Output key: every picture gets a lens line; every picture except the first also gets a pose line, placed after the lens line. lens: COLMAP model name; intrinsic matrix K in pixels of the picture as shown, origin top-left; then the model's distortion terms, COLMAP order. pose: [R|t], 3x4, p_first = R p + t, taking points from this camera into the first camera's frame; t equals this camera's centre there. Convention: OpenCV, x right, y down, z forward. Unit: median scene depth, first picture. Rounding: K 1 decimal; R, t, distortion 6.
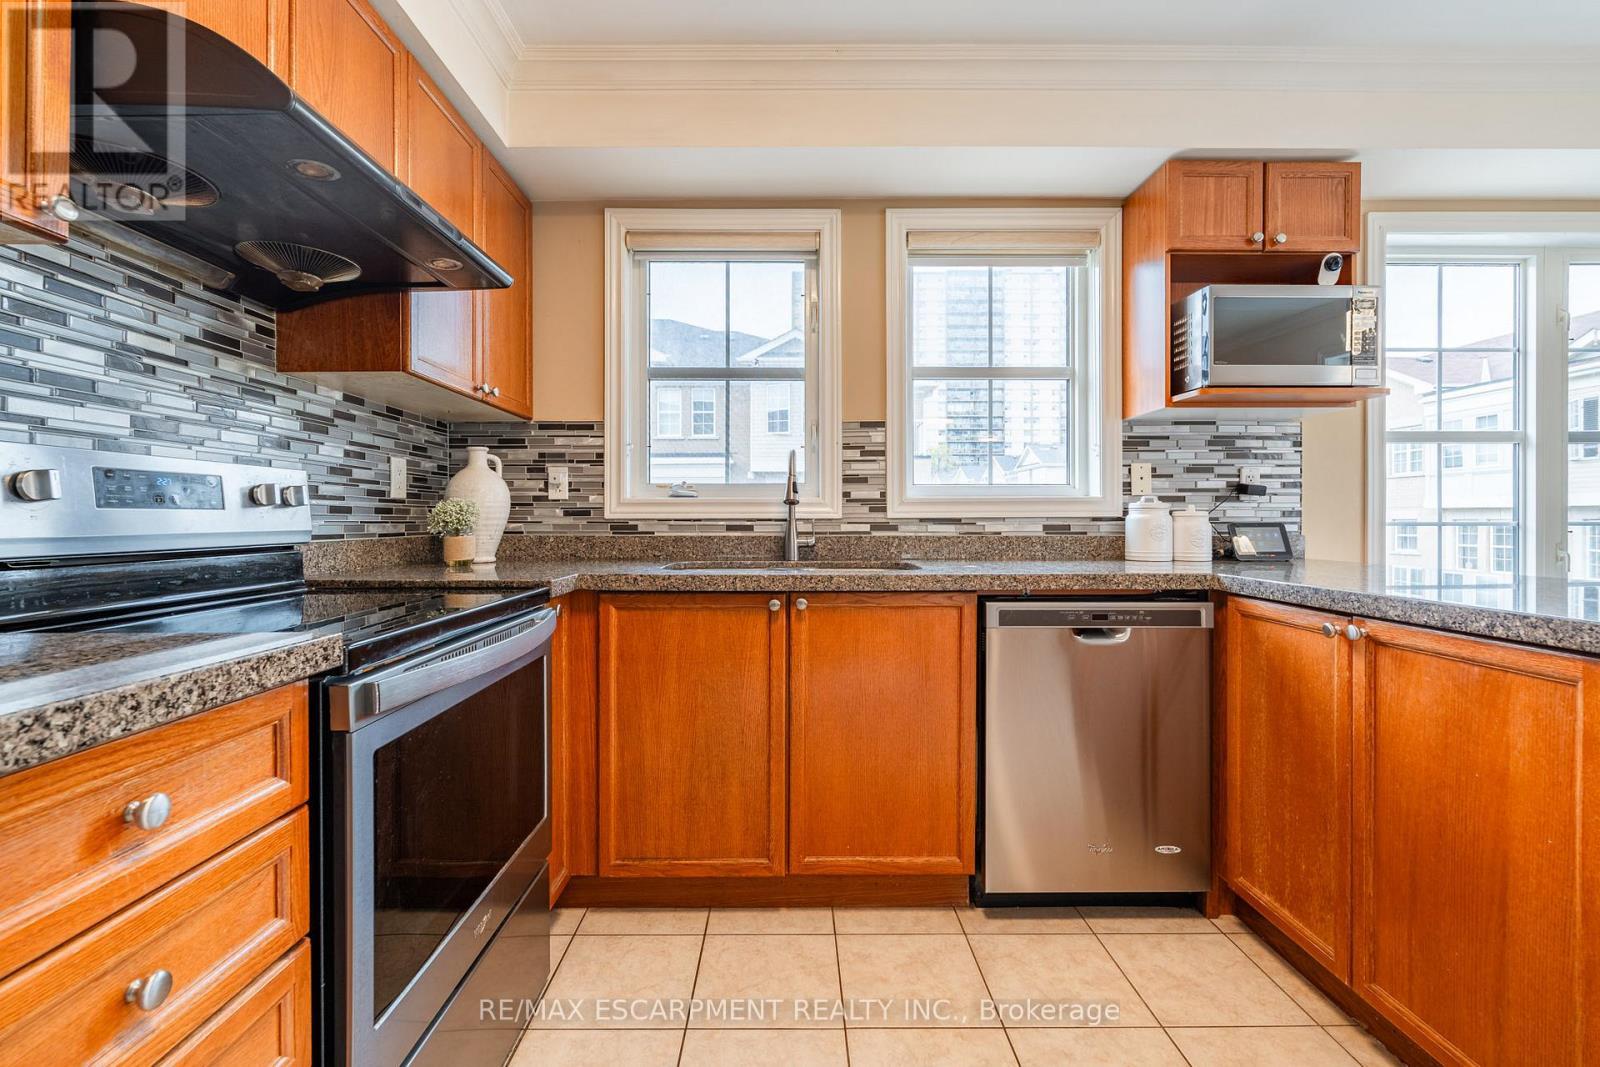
lens RADIAL K [[703.4, 0, 796.4], [0, 703.4, 521.7], [0, 0, 1]] dist [-0.002167, 0.000268]
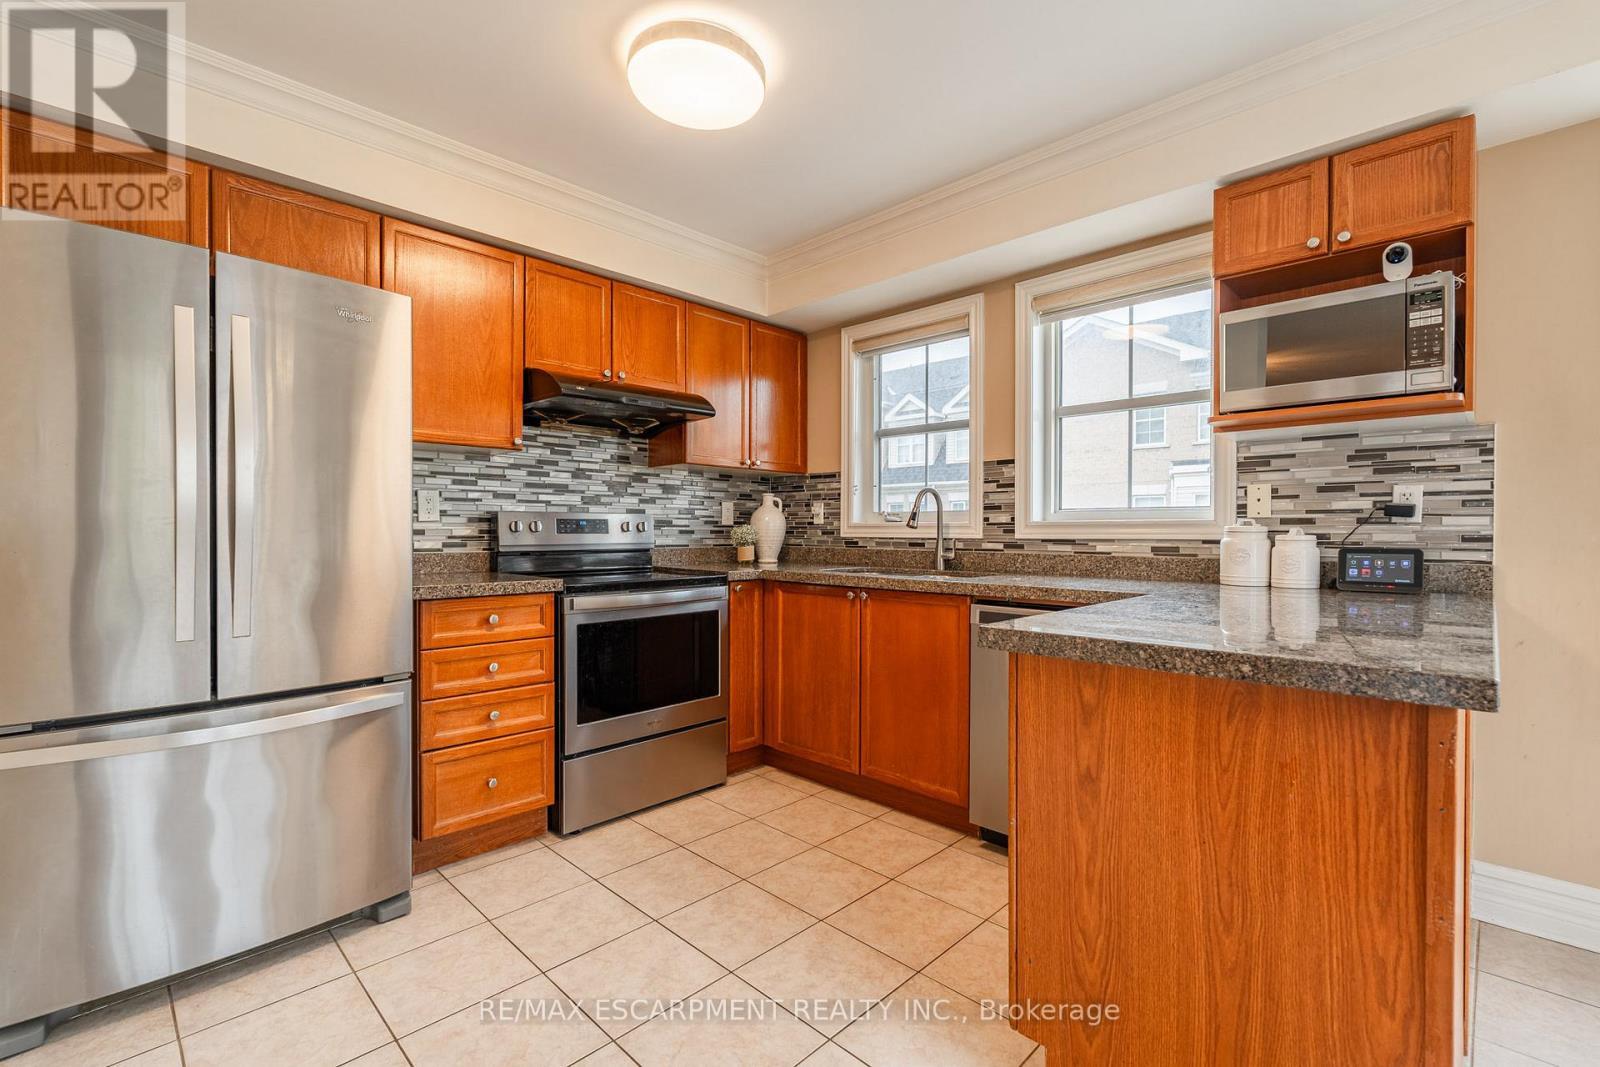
lens RADIAL K [[712.8, 0, 798.6], [0, 712.8, 536.7], [0, 0, 1]] dist [-0.000226, 0.000104]
pose [[0.708338, 0.009170, -0.705814, 0.777597], [-0.005364, 0.999957, 0.007609, -0.016646], [0.705853, -0.001604, 0.708357, -0.143015]]
